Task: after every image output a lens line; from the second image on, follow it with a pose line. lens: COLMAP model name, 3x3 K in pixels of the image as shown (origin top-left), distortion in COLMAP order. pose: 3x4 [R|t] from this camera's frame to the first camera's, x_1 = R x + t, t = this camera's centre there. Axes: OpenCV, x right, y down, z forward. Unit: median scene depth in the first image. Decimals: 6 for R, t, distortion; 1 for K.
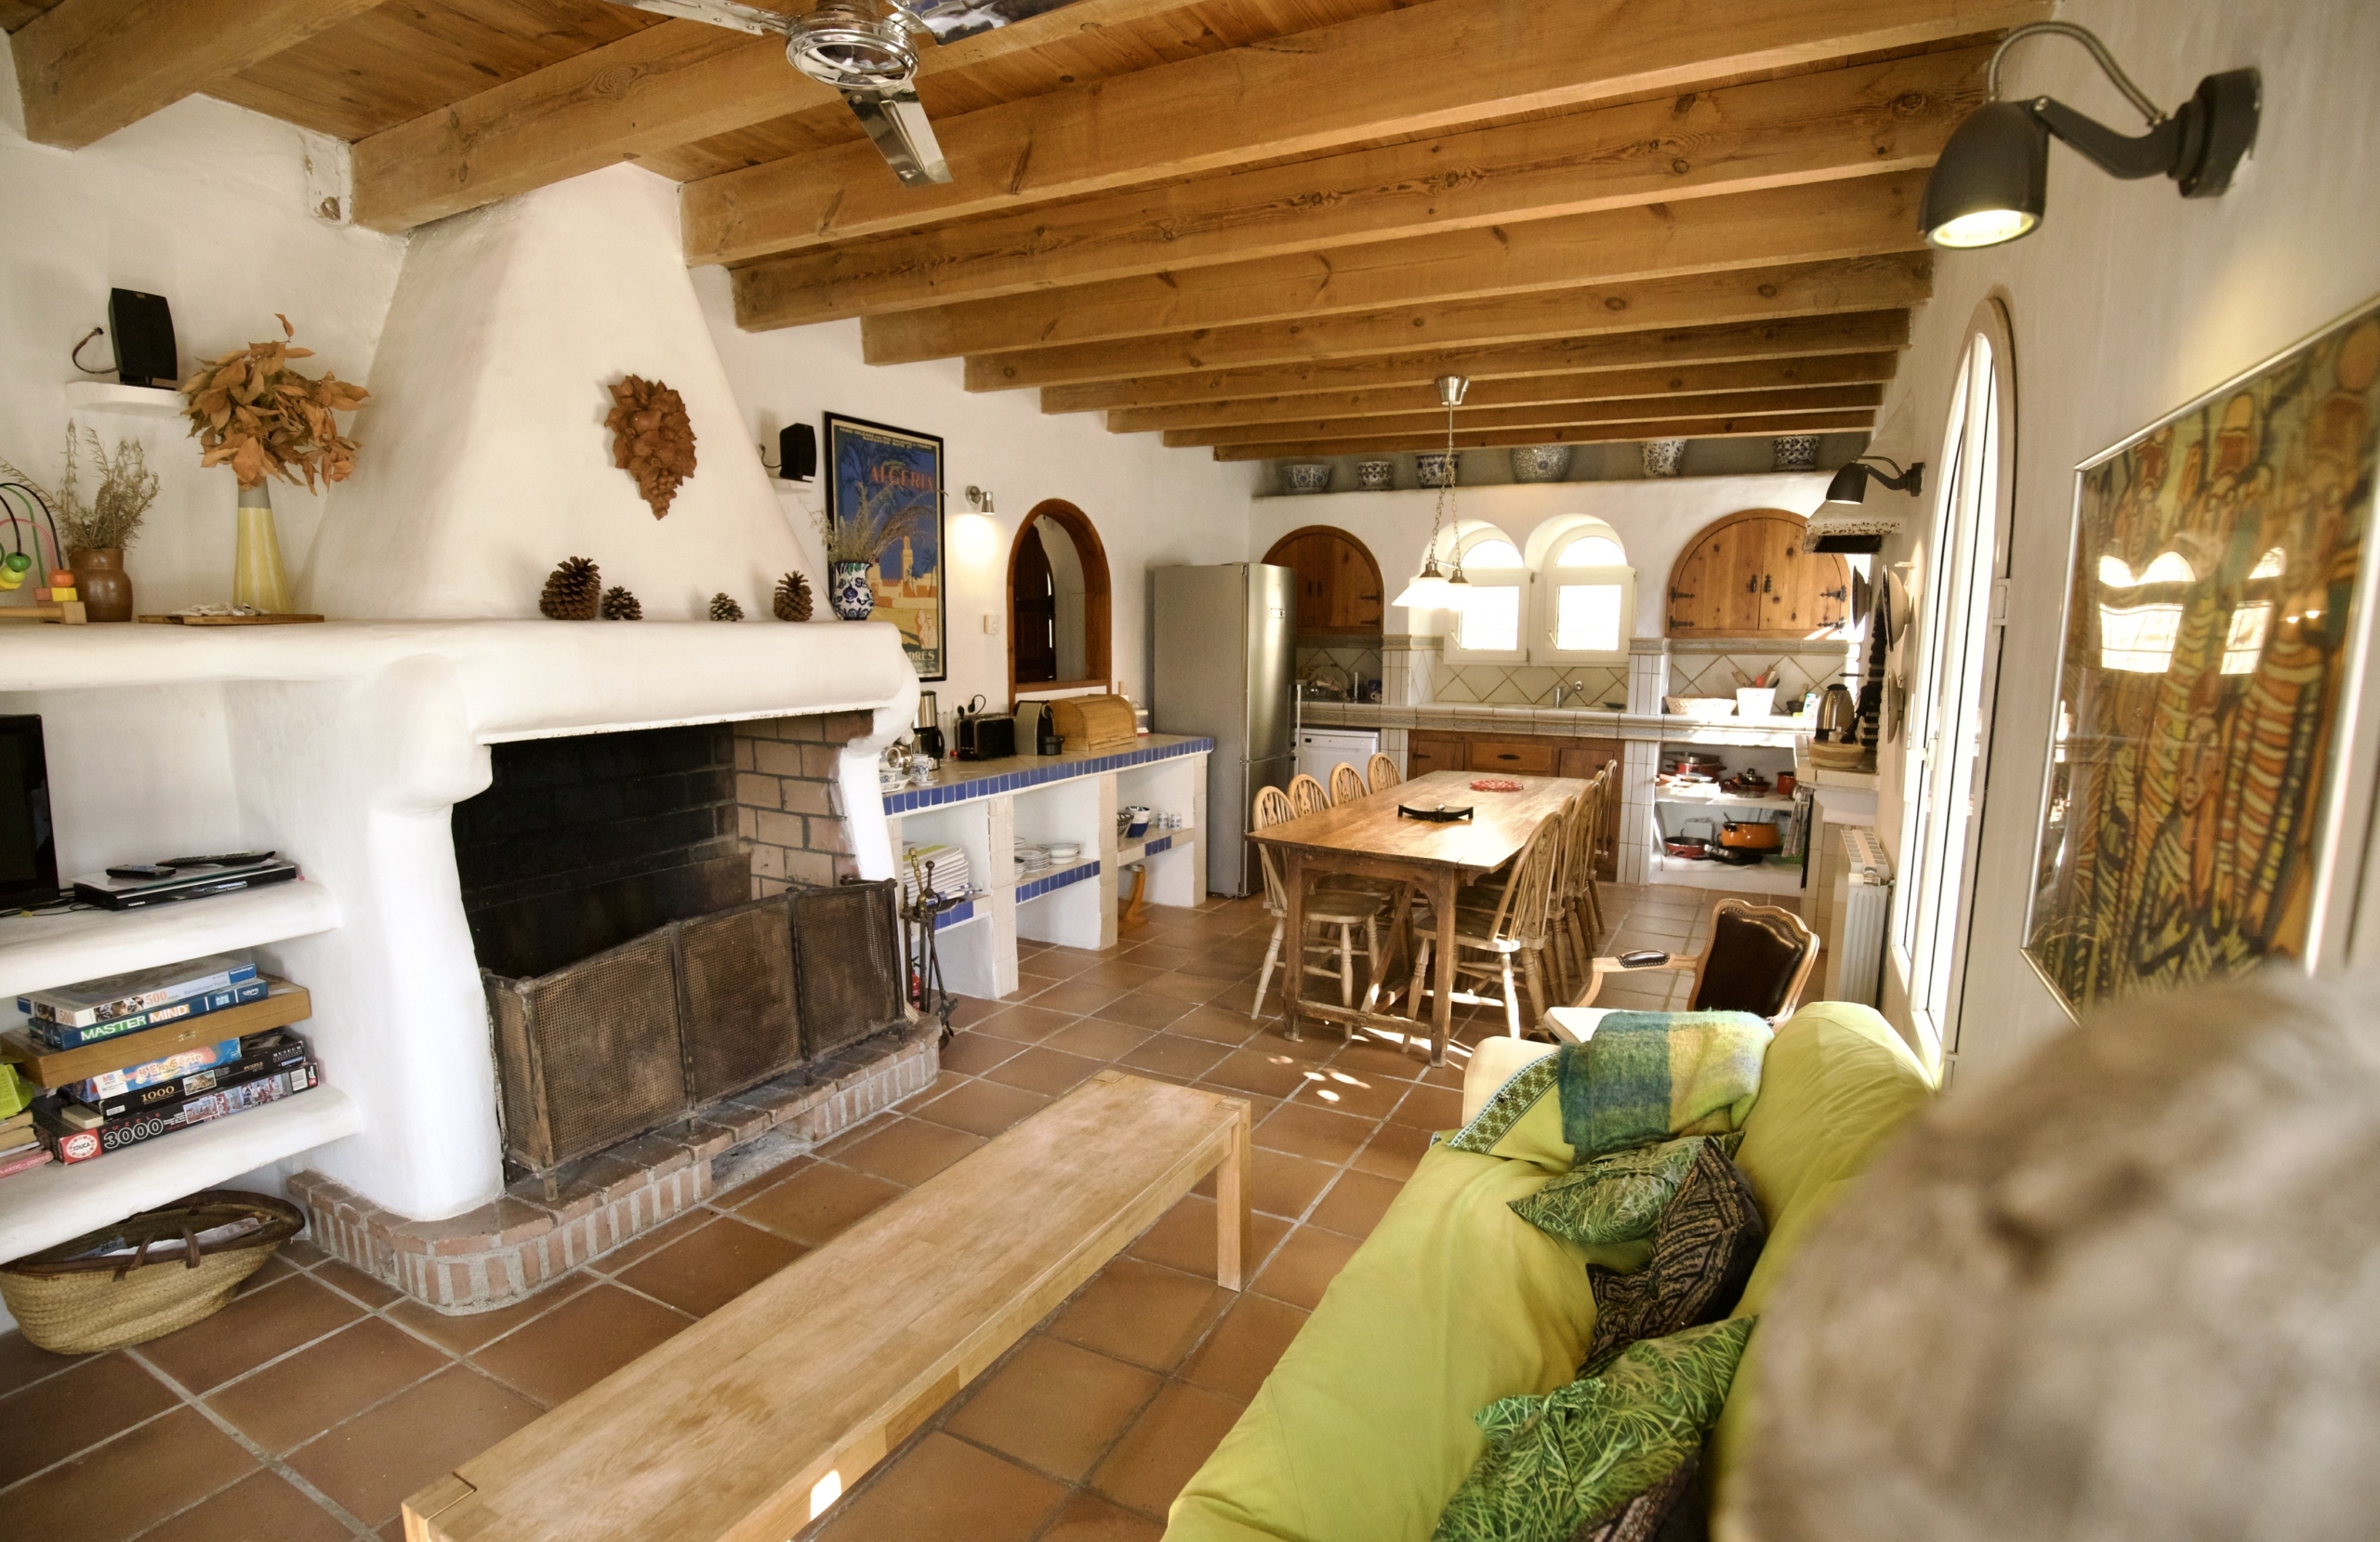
lens RADIAL K [[1122.2, 0, 1186.2], [0, 1122.2, 774.5], [0, 0, 1]] dist [-0.022587, -0.000262]
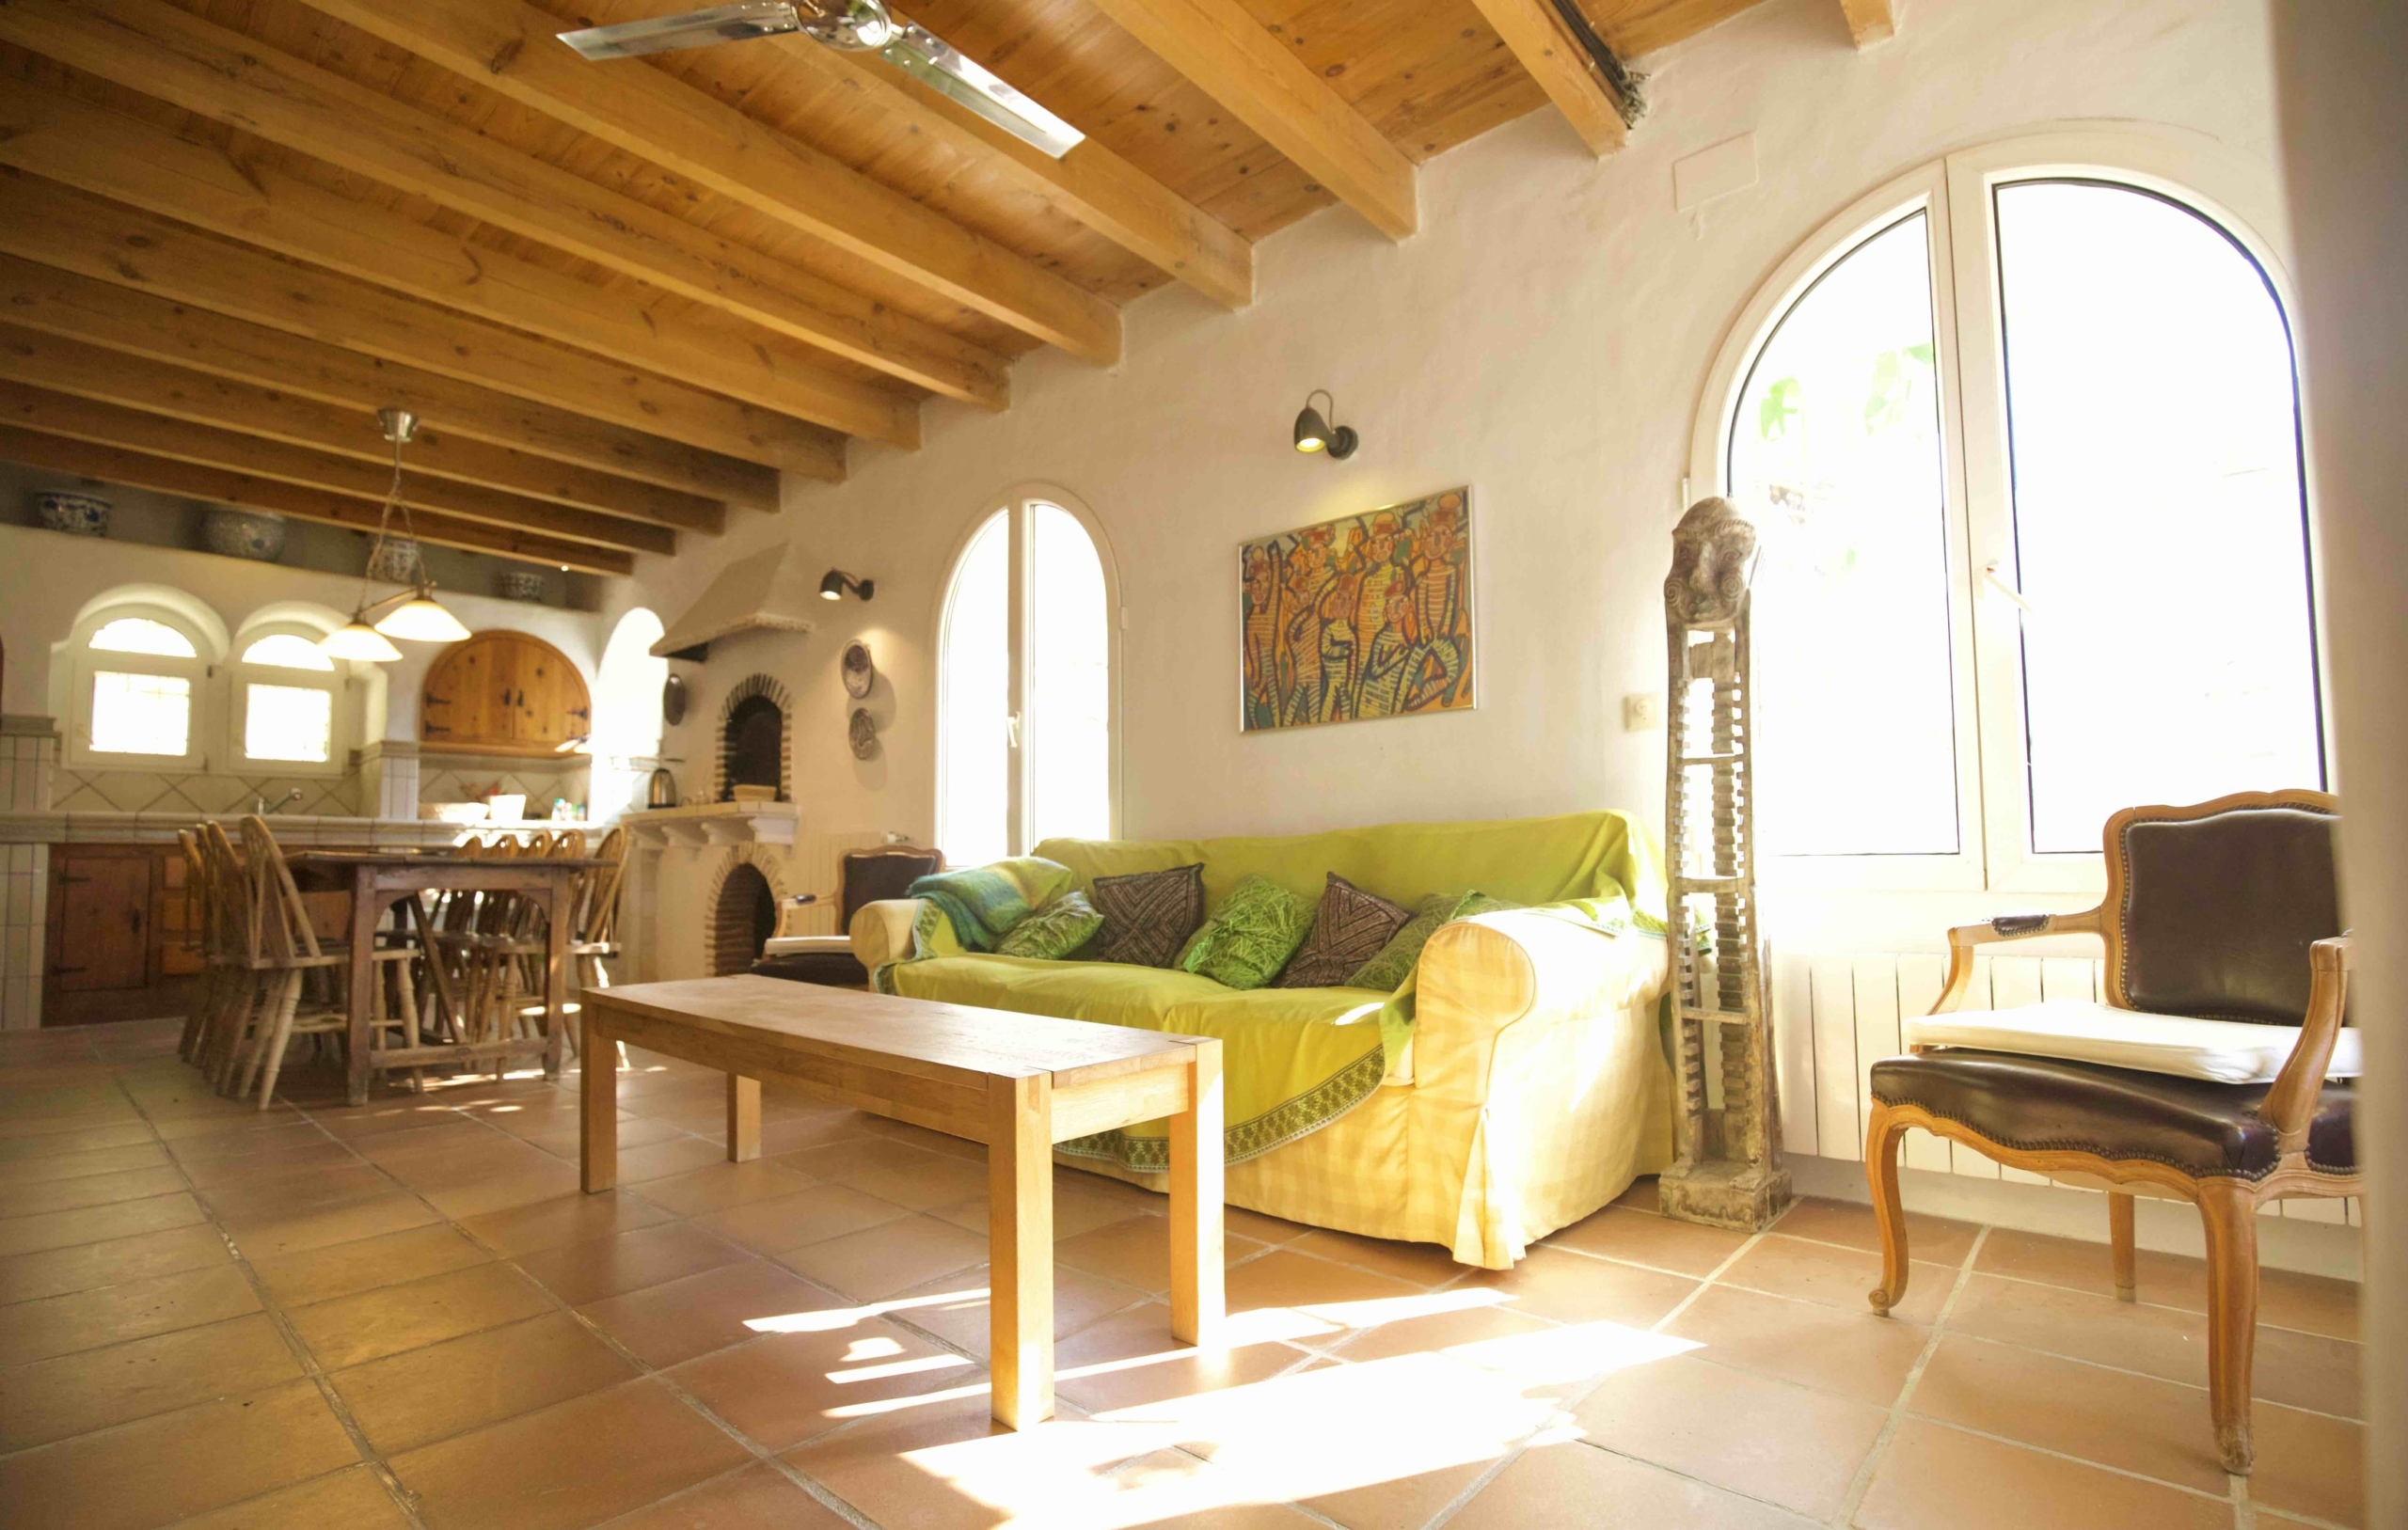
lens RADIAL K [[1135.4, 0, 1198.6], [0, 1135.4, 778.3], [0, 0, 1]] dist [-0.022587, -0.000262]
pose [[0.233113, 0.073986, 0.969631, -0.385018], [0.139841, 0.984188, -0.108716, 0.117789], [-0.962342, 0.160937, 0.219081, 0.126185]]
